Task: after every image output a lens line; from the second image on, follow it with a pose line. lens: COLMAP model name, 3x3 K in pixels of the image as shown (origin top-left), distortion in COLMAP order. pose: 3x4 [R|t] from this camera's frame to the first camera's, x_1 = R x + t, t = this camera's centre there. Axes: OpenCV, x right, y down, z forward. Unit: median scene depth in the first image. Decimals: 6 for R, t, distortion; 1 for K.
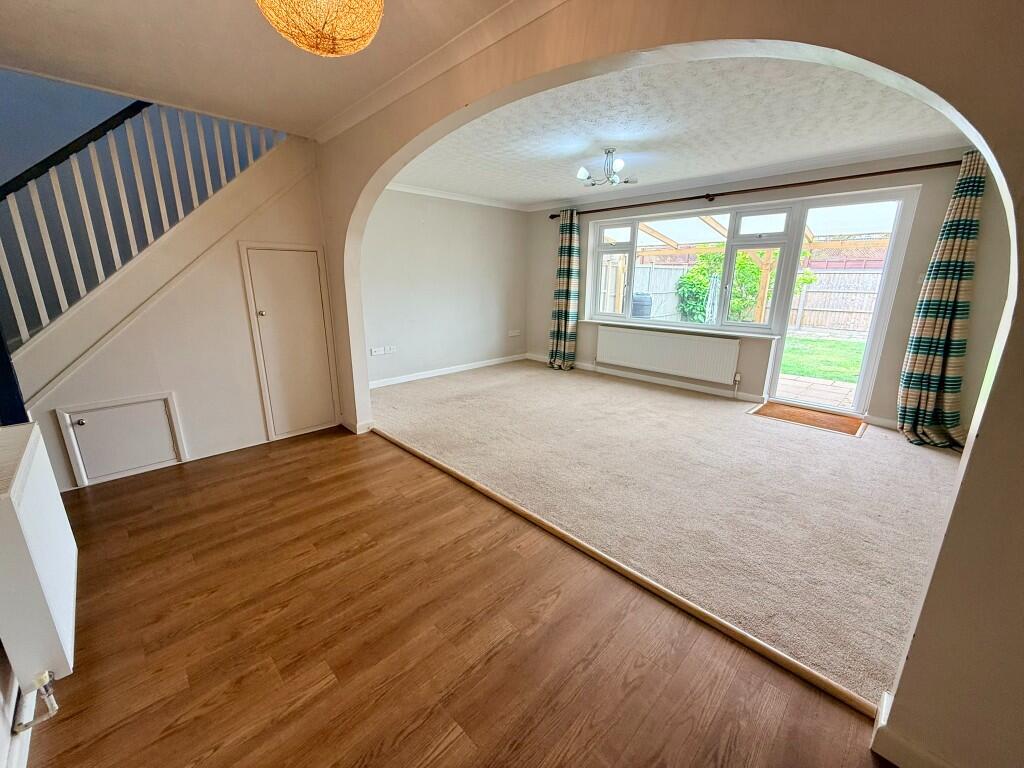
lens RADIAL K [[409.2, 0, 508.8], [0, 409.2, 383.6], [0, 0, 1]] dist [-0.000483, -0.000009]
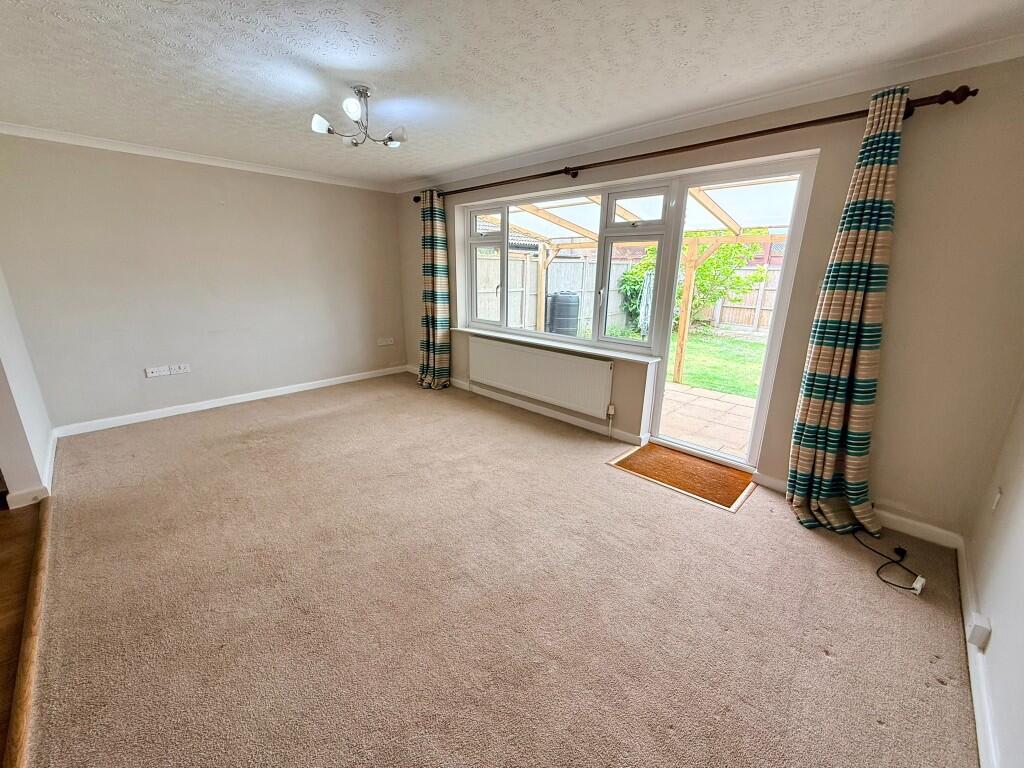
lens RADIAL K [[409.2, 0, 510.2], [0, 409.2, 383.4], [0, 0, 1]] dist [-0.000483, -0.000009]
pose [[0.999668, 0.002063, 0.025701, 0.391864], [-0.002553, 0.999816, 0.019018, -0.089374], [-0.025657, -0.019077, 0.999489, 0.267094]]
